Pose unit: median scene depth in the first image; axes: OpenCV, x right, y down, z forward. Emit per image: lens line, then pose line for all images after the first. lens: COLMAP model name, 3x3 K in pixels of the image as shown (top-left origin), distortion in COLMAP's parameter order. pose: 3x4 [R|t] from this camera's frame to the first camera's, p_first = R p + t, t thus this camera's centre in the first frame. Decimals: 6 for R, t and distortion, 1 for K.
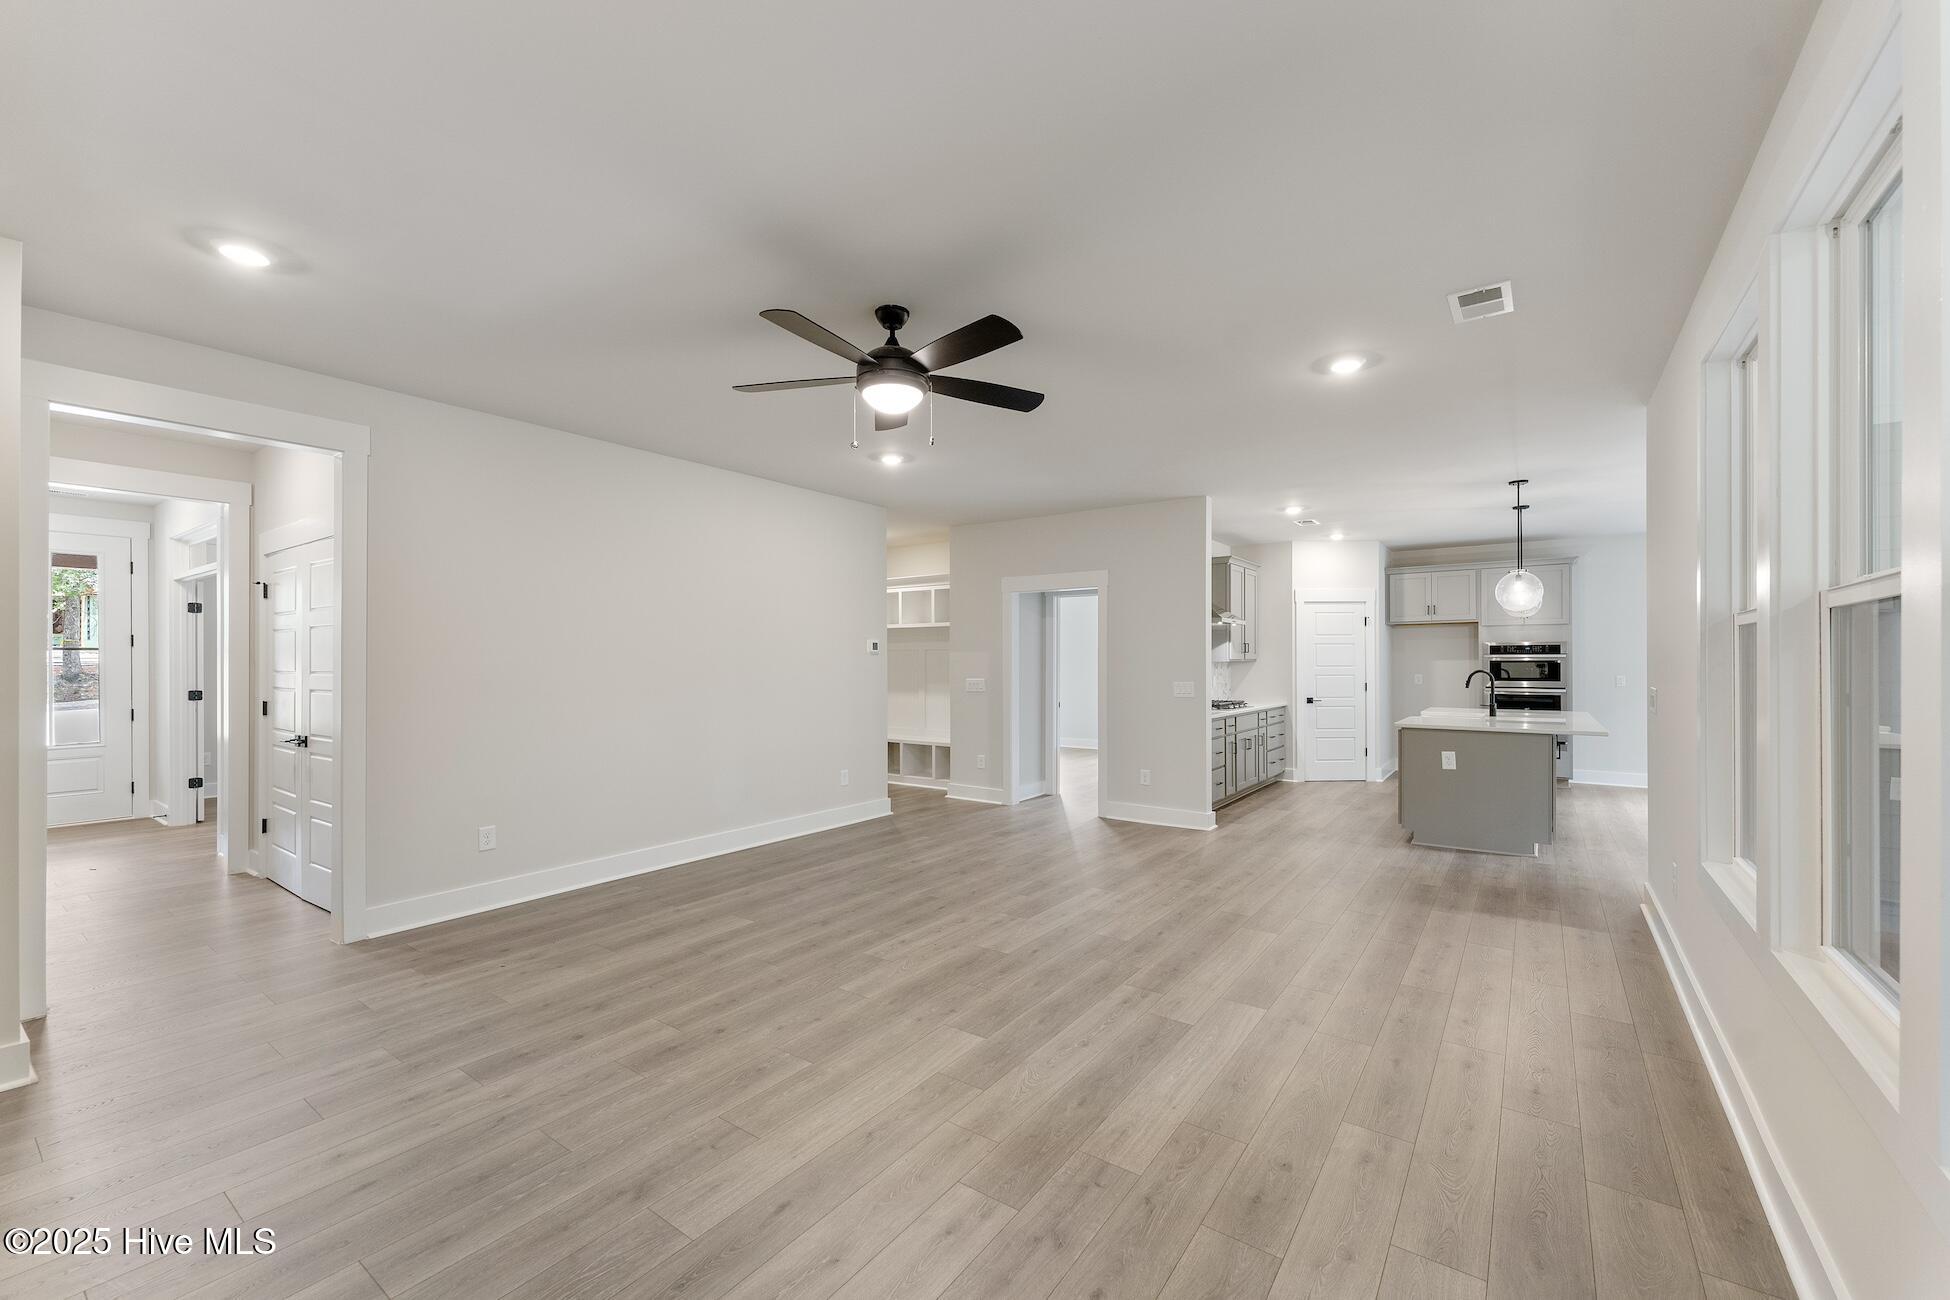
lens RADIAL K [[782.2, 0, 979.2], [0, 782.2, 658.8], [0, 0, 1]] dist [0.003811, 0.000169]
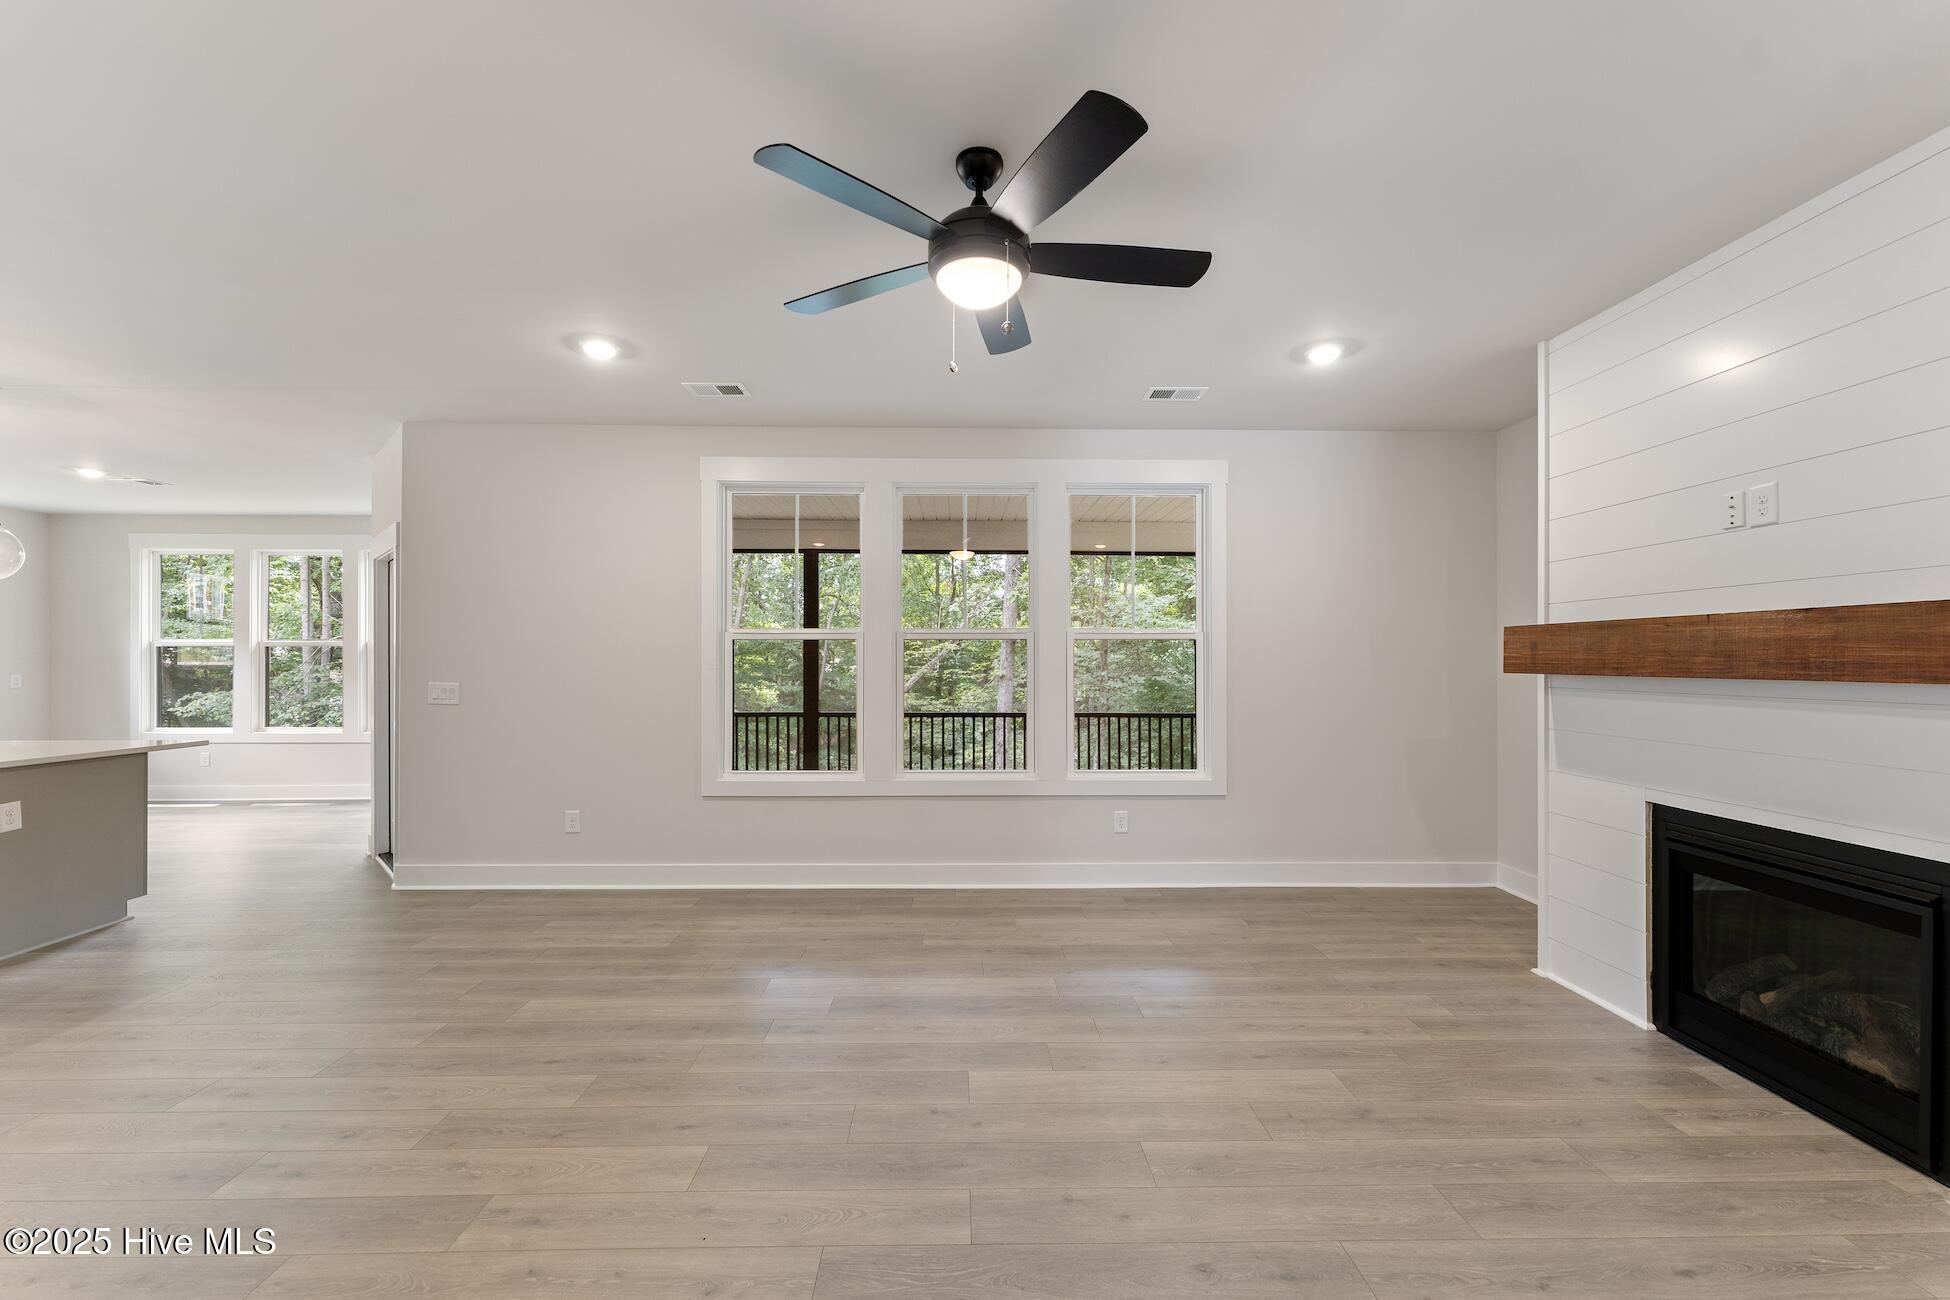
lens RADIAL K [[782.2, 0, 969.6], [0, 782.2, 662.1], [0, 0, 1]] dist [0.003811, 0.000169]
pose [[-0.594619, -0.002310, 0.804004, -0.251916], [-0.003959, 0.999992, -0.000055, 0.002439], [-0.803998, -0.003215, -0.594624, 0.535185]]
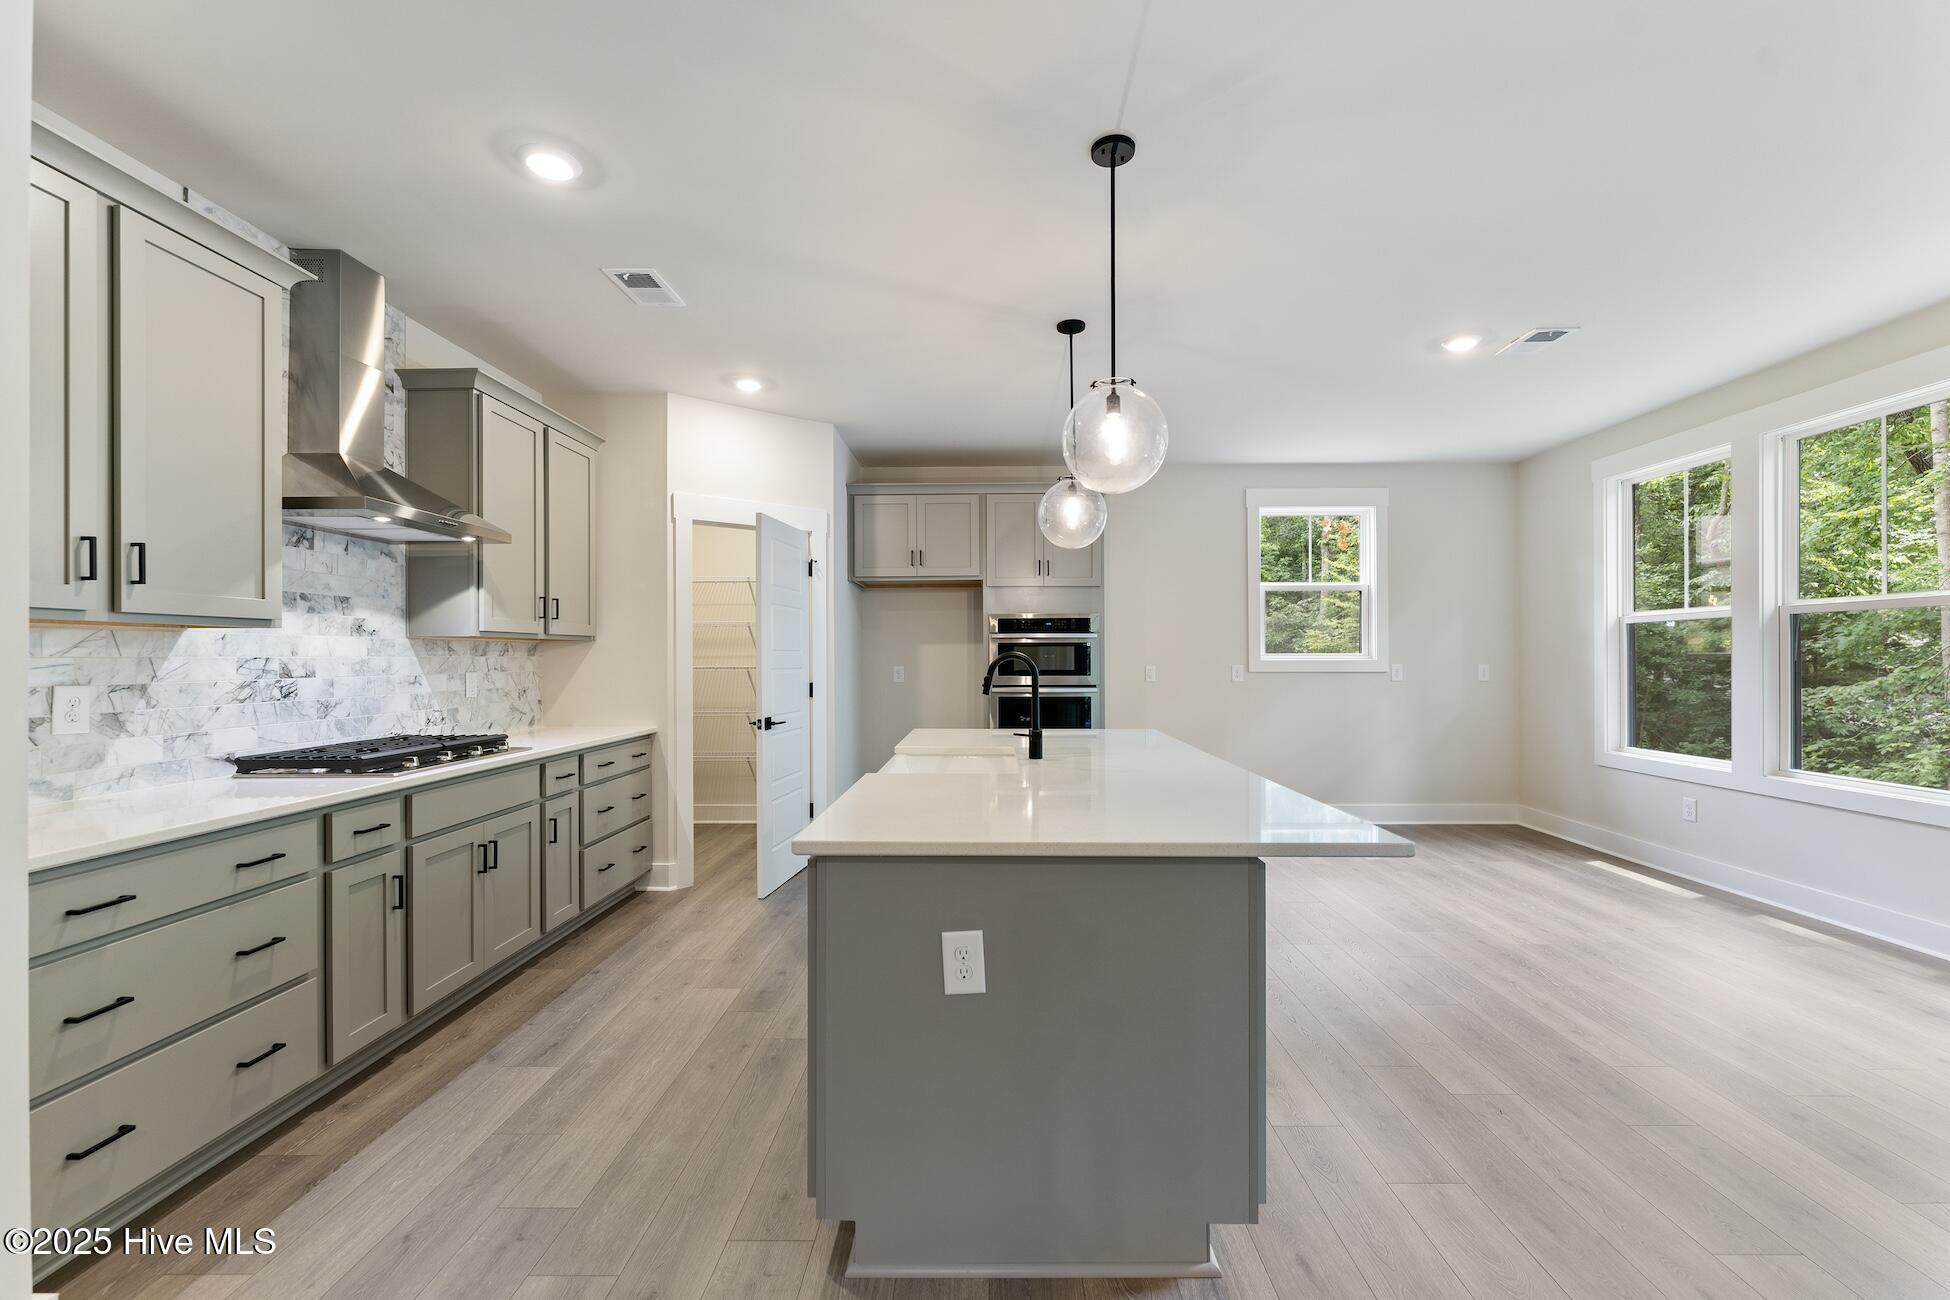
lens RADIAL K [[782.2, 0, 982.8], [0, 782.2, 658.6], [0, 0, 1]] dist [0.003811, 0.000169]
pose [[0.822235, -0.001672, 0.569146, 0.313258], [-0.001180, 0.999989, 0.004643, 0.012895], [-0.569147, -0.004489, 0.822224, 0.538663]]
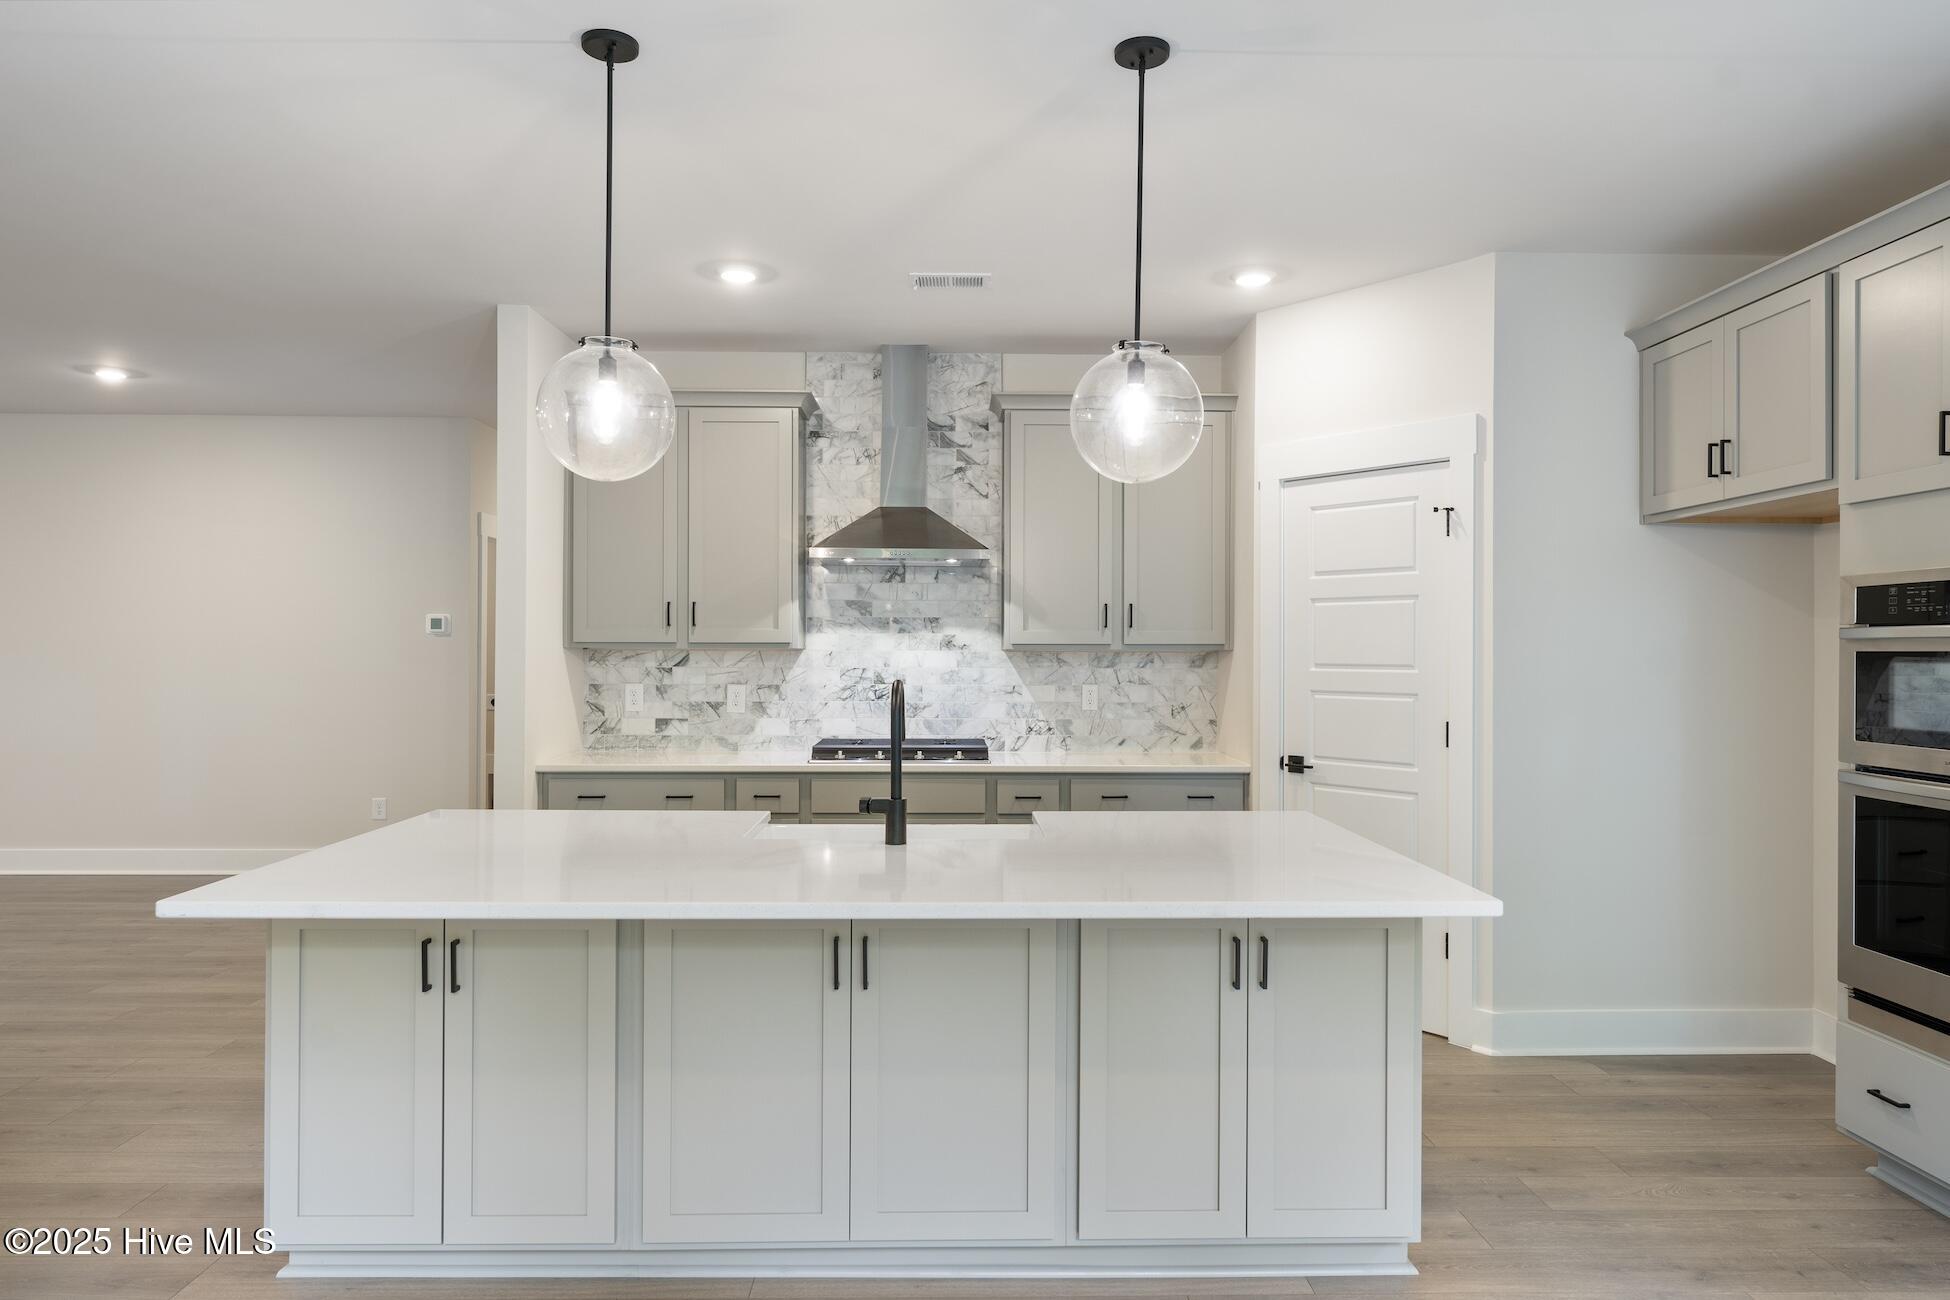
lens RADIAL K [[1219.0, 0, 969.2], [0, 1219.0, 643.5], [0, 0, 1]] dist [-0.001315, -0.000408]
pose [[0.604953, 0.000762, -0.796261, 0.842581], [-0.001377, 0.999999, -0.000089, 0.000299], [0.796260, 0.001150, 0.604954, 0.613644]]
